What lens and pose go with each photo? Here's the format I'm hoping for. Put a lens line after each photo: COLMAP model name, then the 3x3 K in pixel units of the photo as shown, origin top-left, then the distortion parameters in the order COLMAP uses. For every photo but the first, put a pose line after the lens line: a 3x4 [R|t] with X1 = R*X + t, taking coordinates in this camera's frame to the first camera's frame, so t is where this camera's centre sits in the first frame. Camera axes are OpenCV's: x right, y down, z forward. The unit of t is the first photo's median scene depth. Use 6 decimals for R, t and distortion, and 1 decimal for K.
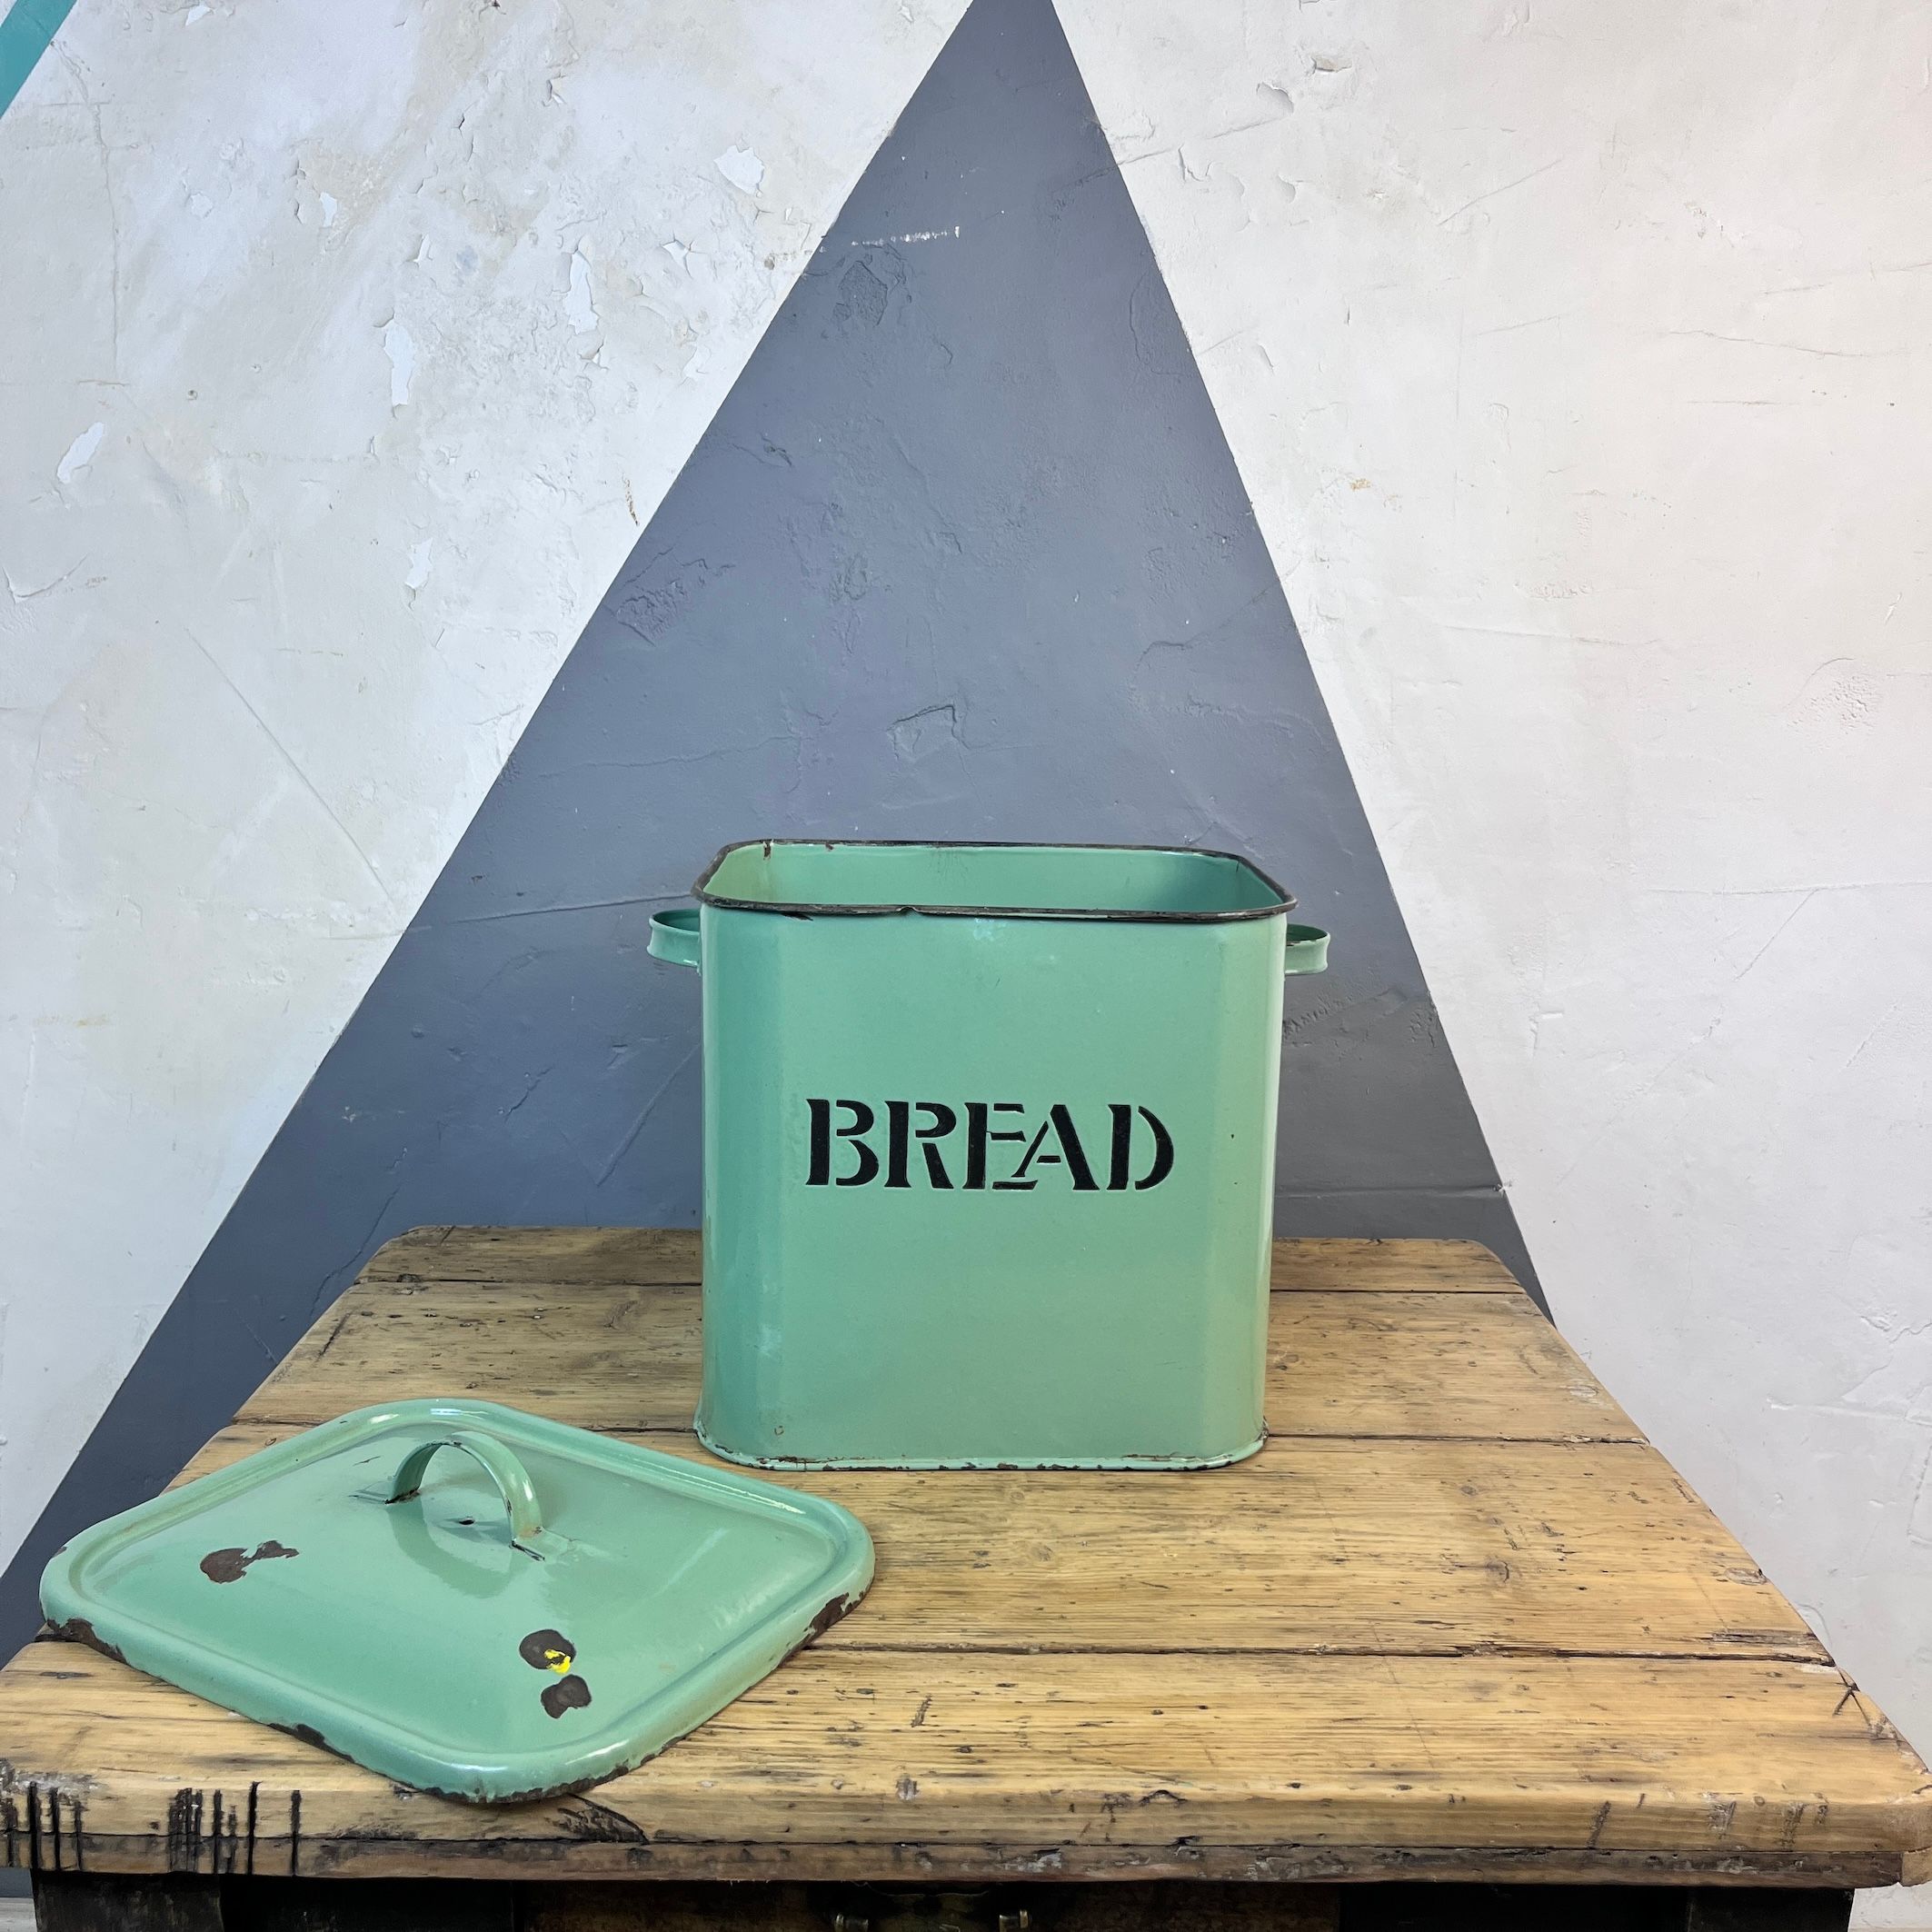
lens RADIAL K [[1966.5, 0, 982.1], [0, 1966.5, 957.7], [0, 0, 1]] dist [0.017293, 0.000000]
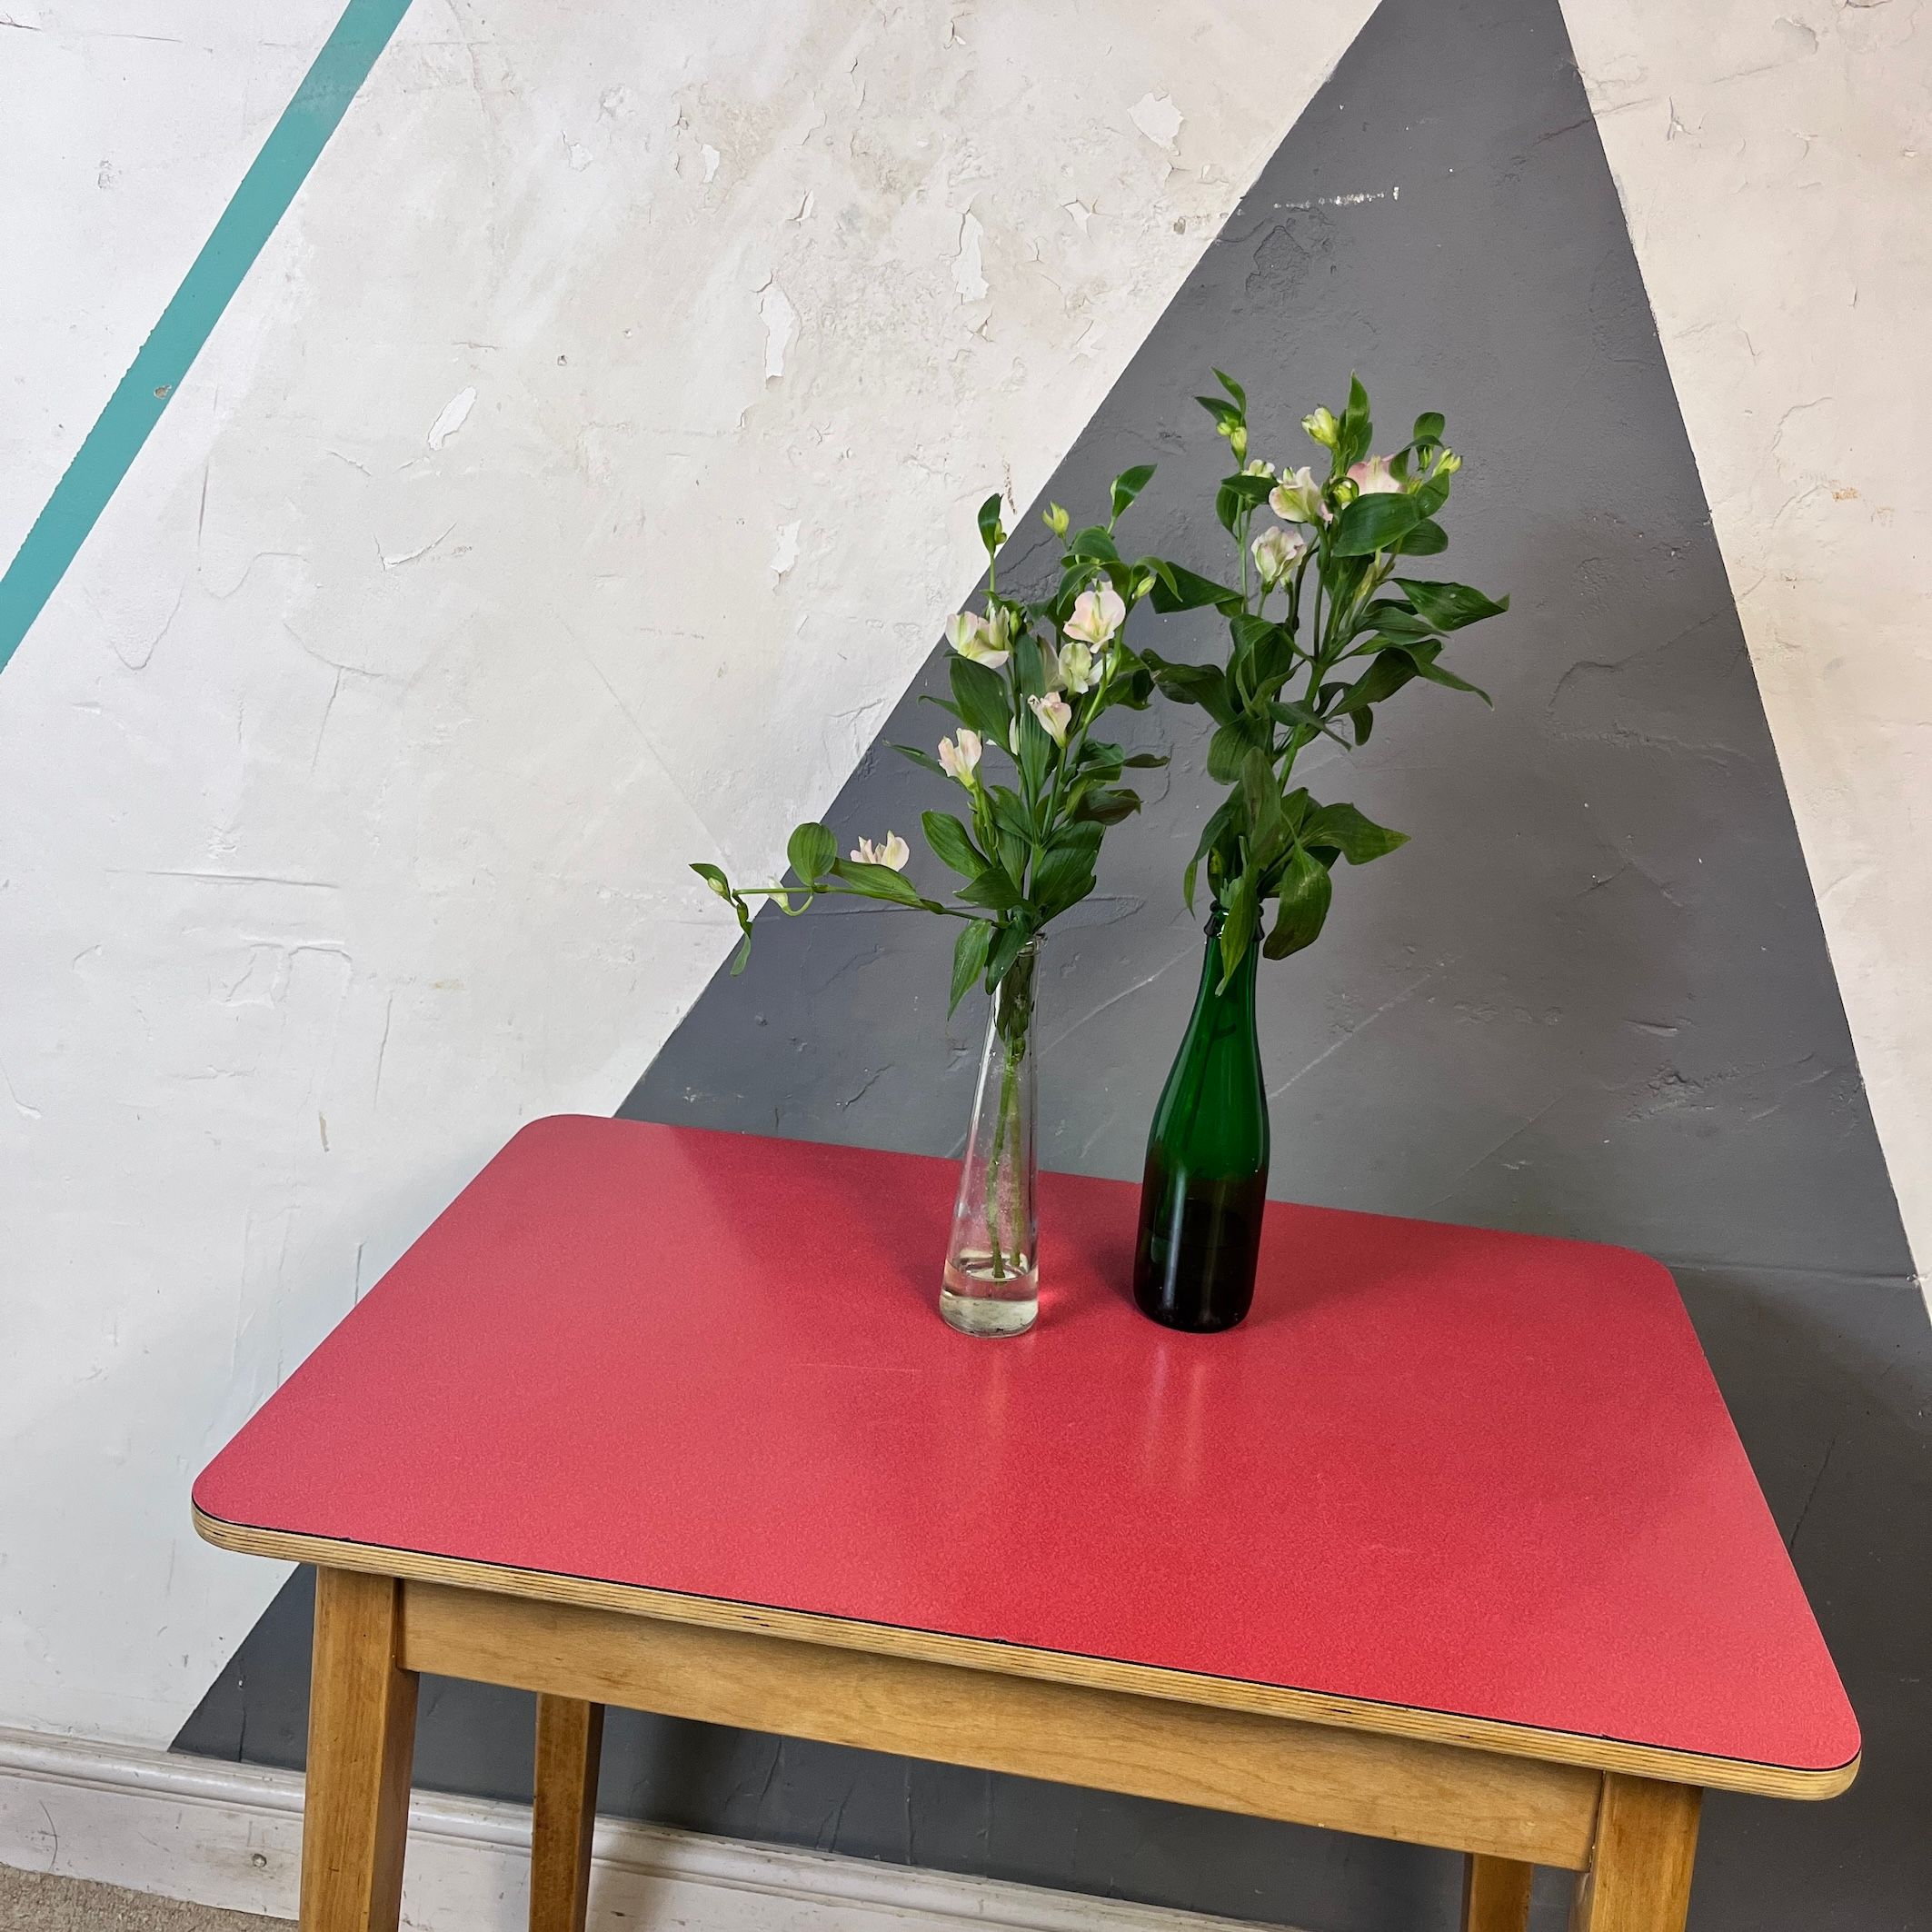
lens RADIAL K [[1966.5, 0, 953.6], [0, 1966.5, 941.9], [0, 0, 1]] dist [0.017293, 0.000000]
pose [[0.985473, 0.073902, -0.152913, -0.047346], [-0.055010, 0.990720, 0.124289, -0.133348], [0.160679, -0.114072, 0.980393, 0.064178]]
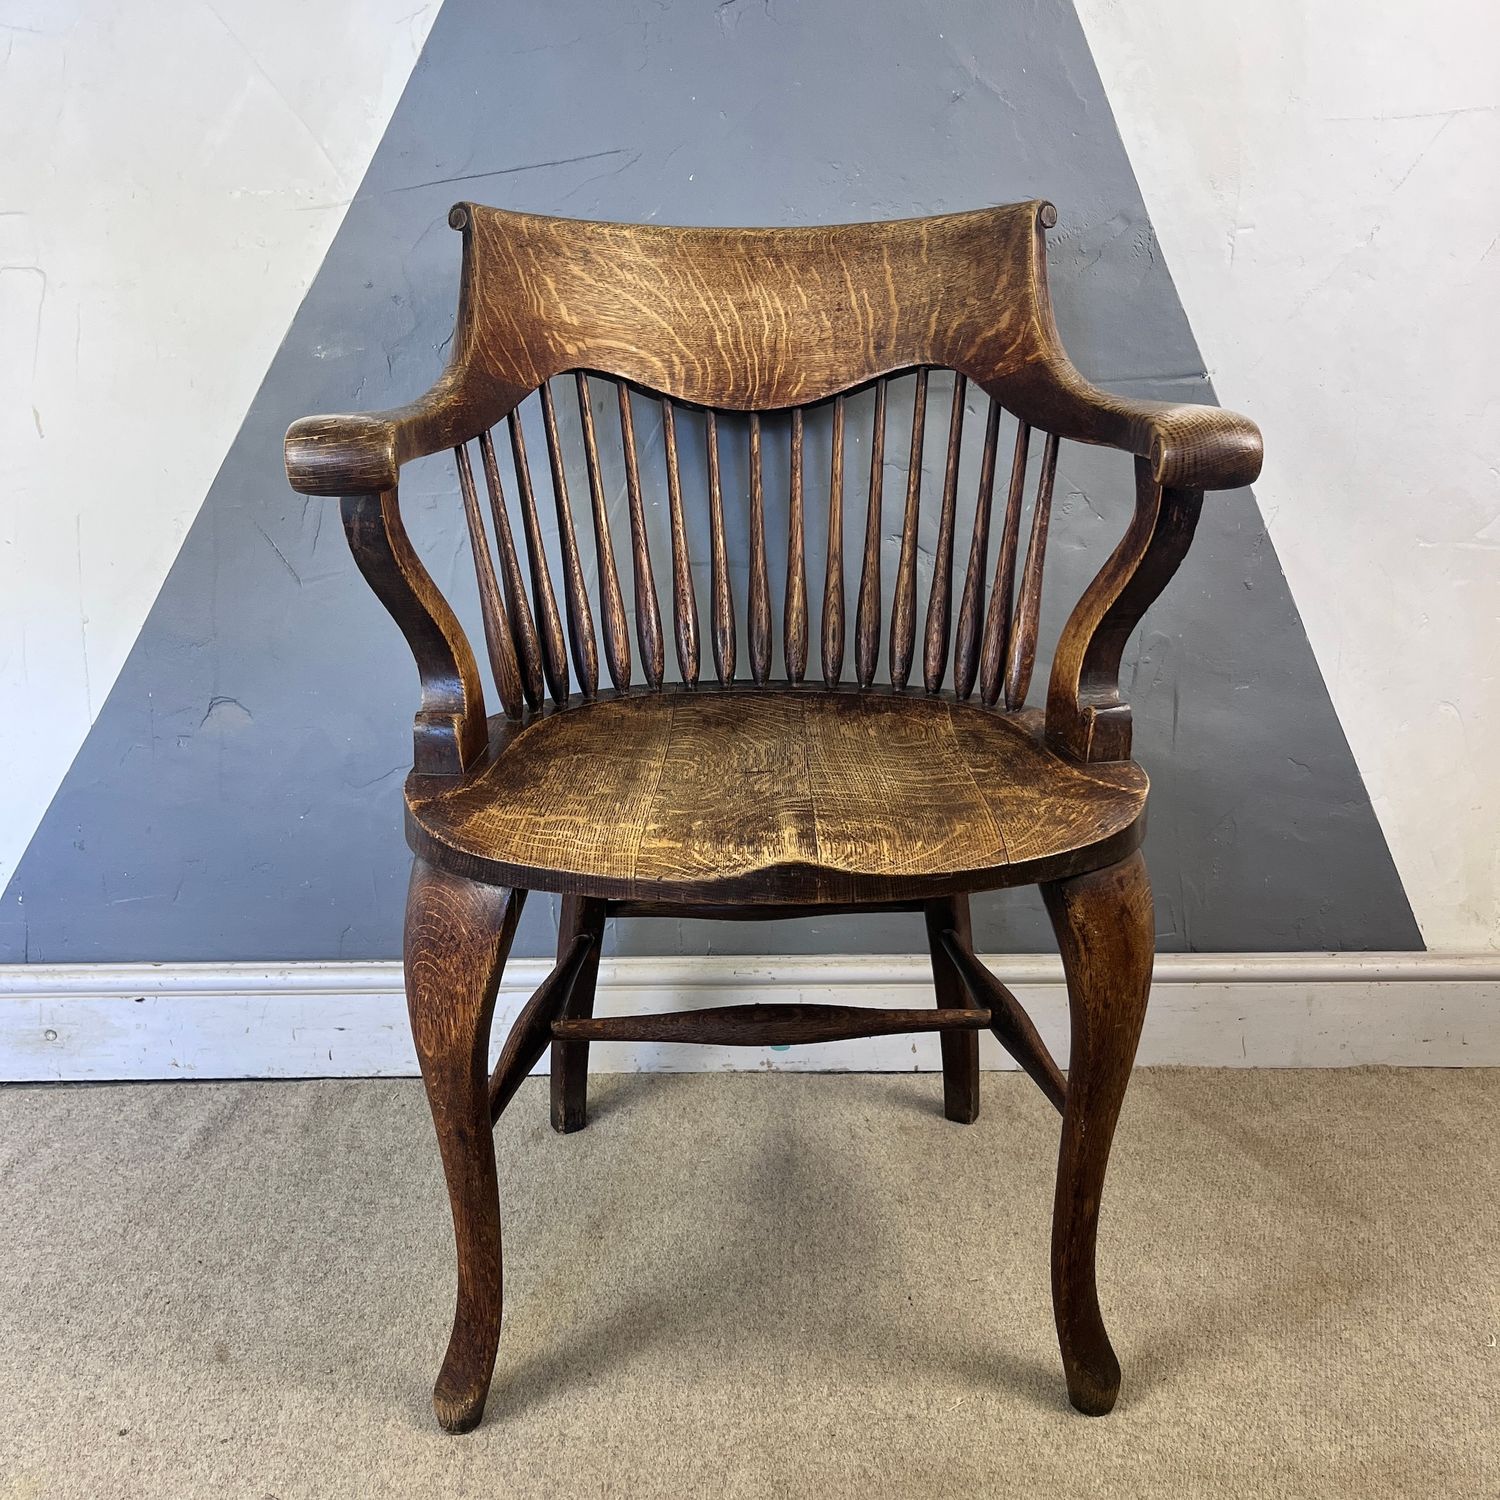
lens RADIAL K [[1526.8, 0, 750.7], [0, 1526.8, 758.6], [0, 0, 1]] dist [0.017293, 0.000000]
pose [[0.998451, -0.040419, -0.038246, -0.007223], [0.044068, 0.994016, 0.099949, 0.272207], [0.033978, -0.101479, 0.994257, -0.034793]]
